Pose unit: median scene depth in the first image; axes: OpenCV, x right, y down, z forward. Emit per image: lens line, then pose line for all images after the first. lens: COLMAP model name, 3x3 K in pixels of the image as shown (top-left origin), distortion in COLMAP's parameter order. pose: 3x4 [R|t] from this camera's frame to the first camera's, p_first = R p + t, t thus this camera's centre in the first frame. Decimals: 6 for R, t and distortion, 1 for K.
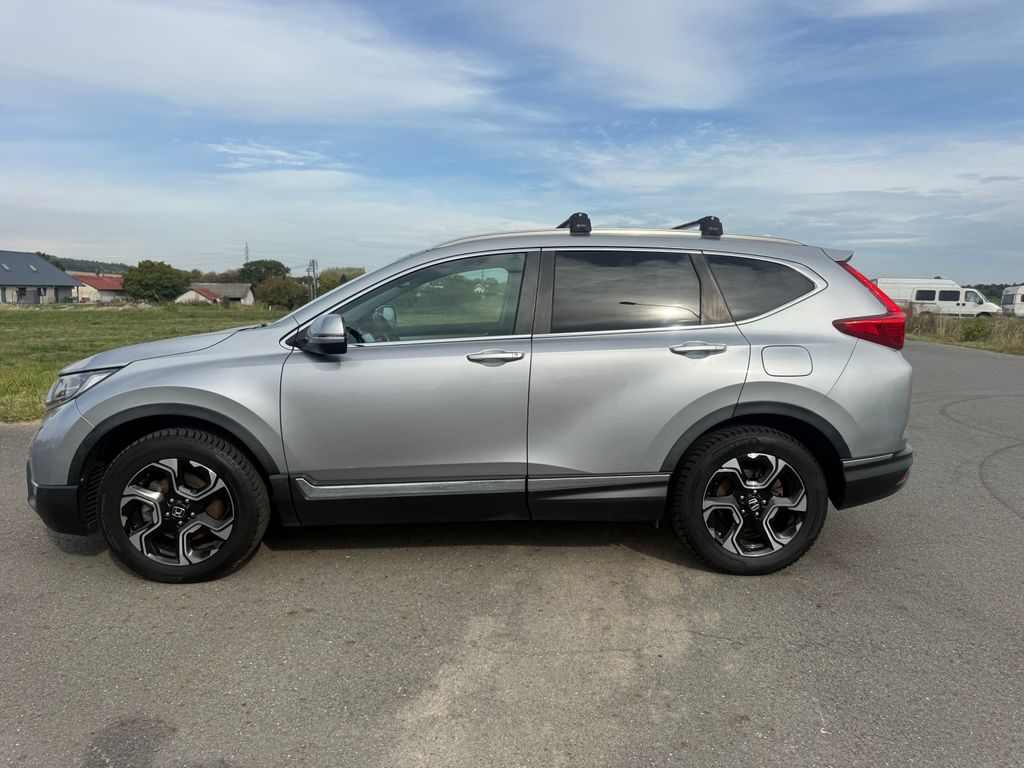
lens RADIAL K [[763.0, 0, 512.0], [0, 763.0, 384.0], [0, 0, 1]] dist [0.097795, -0.176688]
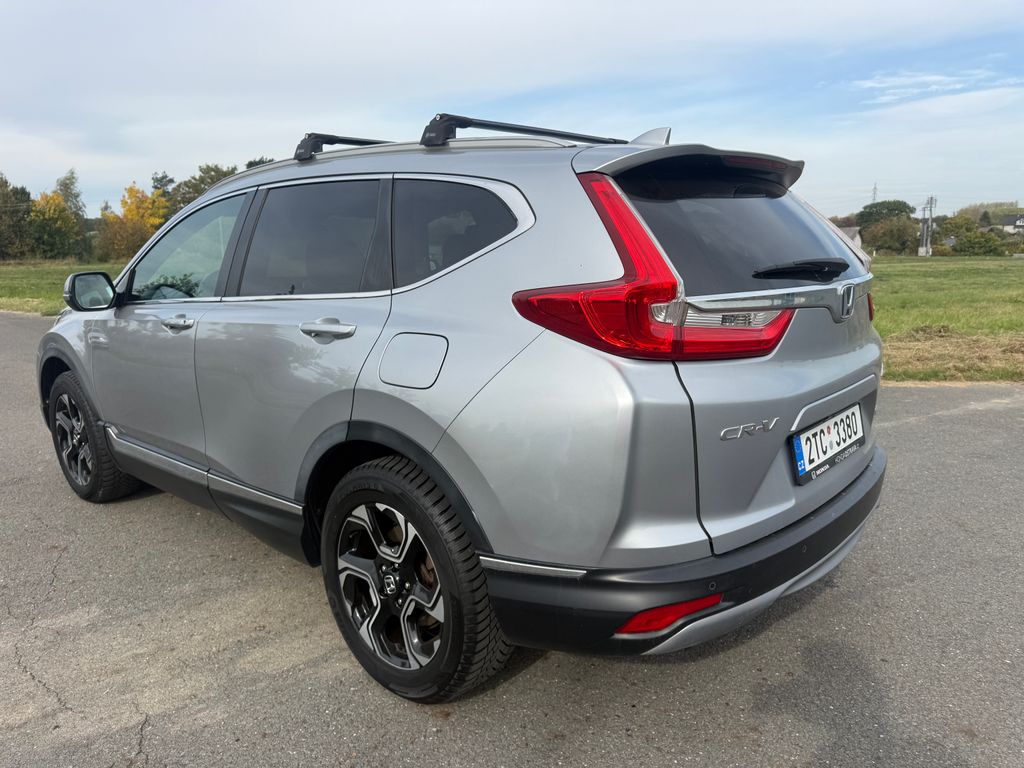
lens RADIAL K [[762.0, 0, 512.0], [0, 762.0, 384.0], [0, 0, 1]] dist [-0.002126, -0.007161]
pose [[0.684654, 0.113372, -0.719997, 0.783747], [-0.061275, 0.993285, 0.098137, -0.068317], [0.726288, -0.023072, 0.687003, 0.637211]]
